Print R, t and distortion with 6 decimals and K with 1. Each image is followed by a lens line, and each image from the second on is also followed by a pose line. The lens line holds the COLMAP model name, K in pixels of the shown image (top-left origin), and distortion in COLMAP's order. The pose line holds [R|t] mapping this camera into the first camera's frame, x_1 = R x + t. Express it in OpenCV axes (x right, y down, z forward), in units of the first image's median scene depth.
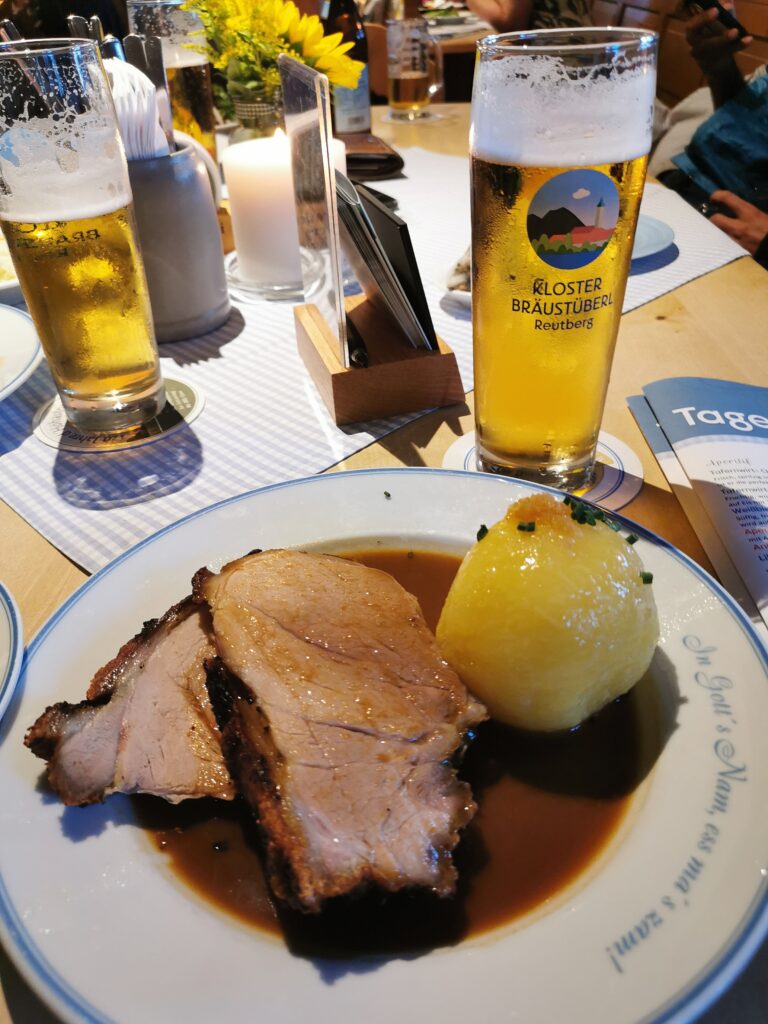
lens RADIAL K [[805.3, 0, 385.3], [0, 805.3, 511.0], [0, 0, 1]] dist [0.020012, -0.016153]
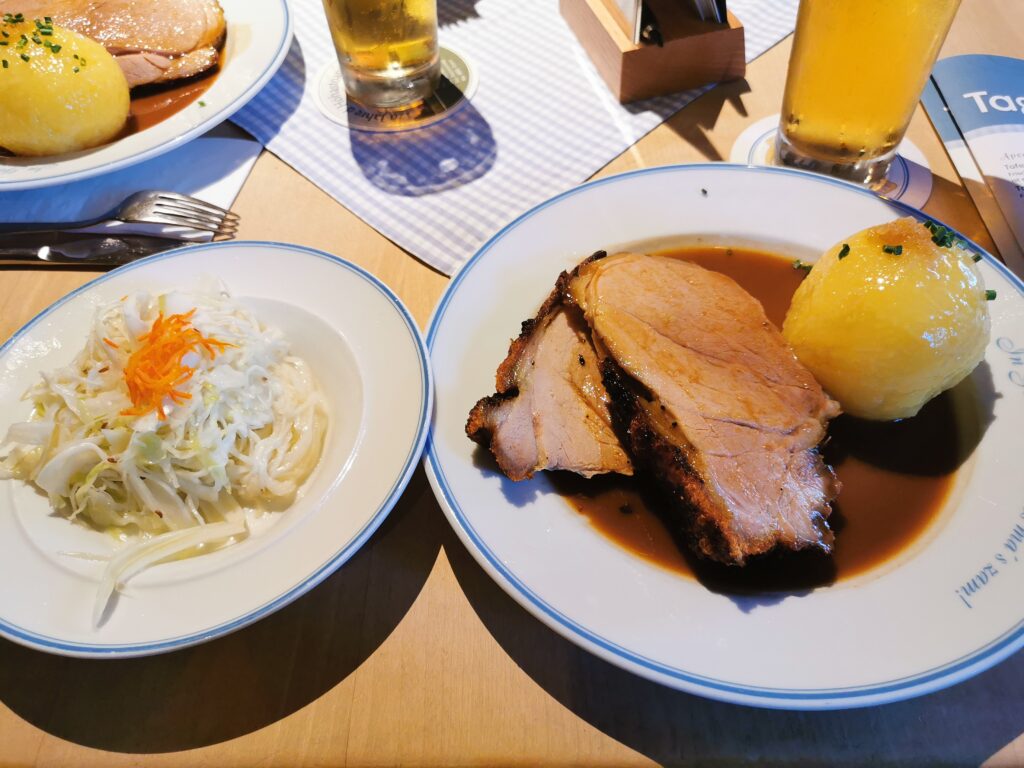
lens RADIAL K [[805.3, 0, 510.5], [0, 805.3, 383.3], [0, 0, 1]] dist [0.020012, -0.016153]
pose [[0.999975, 0.007055, 0.001035, -0.331253], [-0.007040, 0.953617, 0.300941, -0.128217], [0.001137, -0.300941, 0.953642, -0.118245]]
